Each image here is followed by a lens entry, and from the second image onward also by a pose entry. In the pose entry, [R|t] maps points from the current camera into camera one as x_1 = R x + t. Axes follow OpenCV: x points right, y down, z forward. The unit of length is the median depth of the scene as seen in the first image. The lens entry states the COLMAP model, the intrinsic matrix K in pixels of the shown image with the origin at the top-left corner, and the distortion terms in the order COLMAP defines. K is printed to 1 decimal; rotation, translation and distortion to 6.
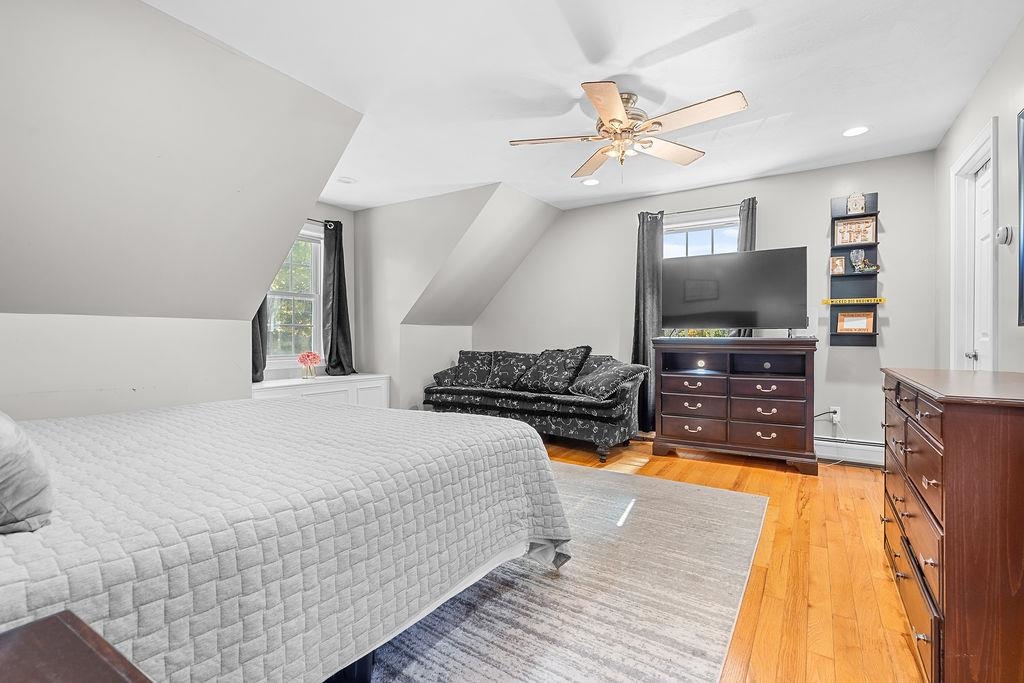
lens RADIAL K [[467.6, 0, 511.2], [0, 467.6, 343.5], [0, 0, 1]] dist [-0.002752, 0.000738]
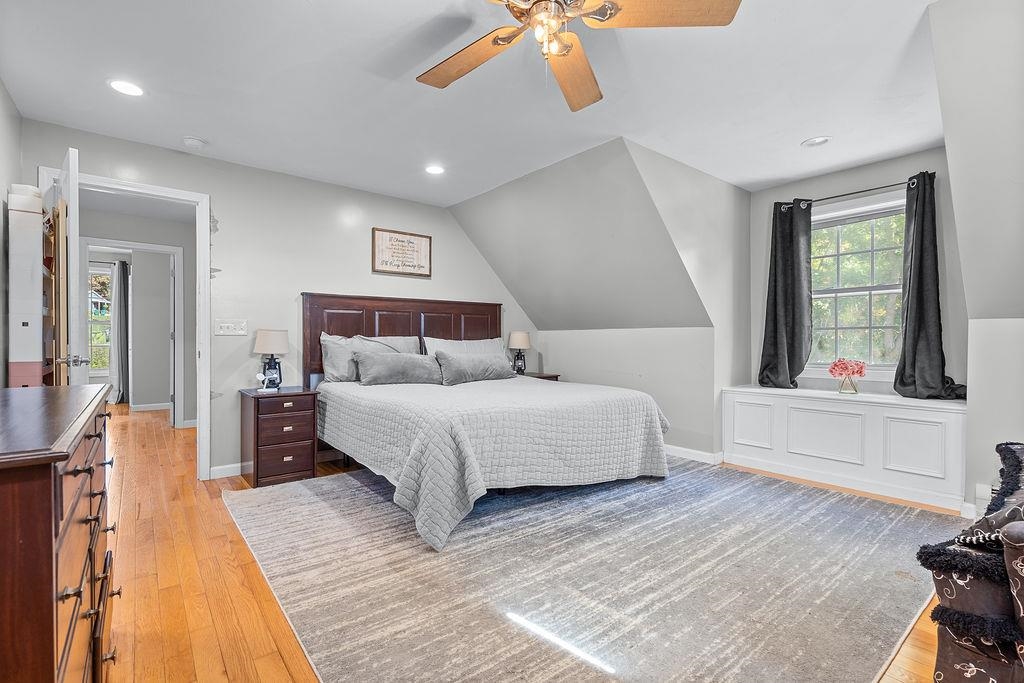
lens RADIAL K [[467.6, 0, 511.2], [0, 467.6, 343.5], [0, 0, 1]] dist [-0.002752, 0.000738]
pose [[-0.322678, 0.010424, -0.946451, 1.181109], [-0.010859, 0.999833, 0.014714, -0.036801], [0.946446, 0.015025, -0.322511, 1.640572]]
